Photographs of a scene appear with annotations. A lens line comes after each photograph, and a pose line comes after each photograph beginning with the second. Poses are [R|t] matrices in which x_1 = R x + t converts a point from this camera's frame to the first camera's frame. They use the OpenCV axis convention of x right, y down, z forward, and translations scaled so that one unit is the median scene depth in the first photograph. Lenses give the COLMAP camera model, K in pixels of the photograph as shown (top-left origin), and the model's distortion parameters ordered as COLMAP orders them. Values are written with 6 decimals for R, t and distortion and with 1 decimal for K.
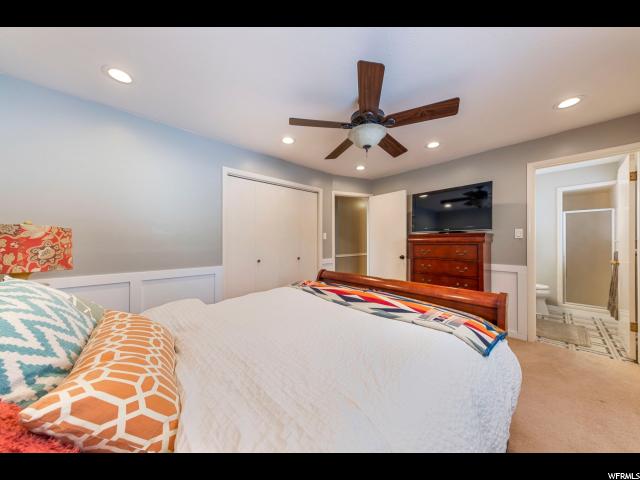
lens RADIAL K [[219.9, 0, 318.9], [0, 219.9, 242.1], [0, 0, 1]] dist [0.000489, 0.000047]
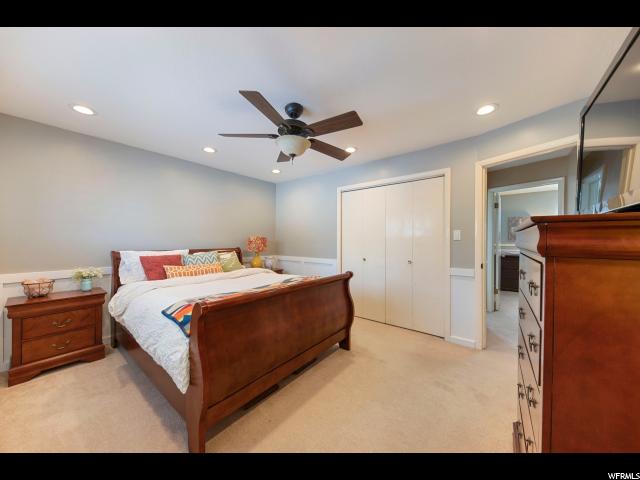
lens RADIAL K [[219.9, 0, 318.9], [0, 219.9, 242.1], [0, 0, 1]] dist [0.000489, 0.000047]
pose [[0.155354, 0.010785, -0.987800, 0.655026], [0.000746, 0.999939, 0.011034, -0.012628], [0.987859, -0.002451, 0.155337, 0.482458]]
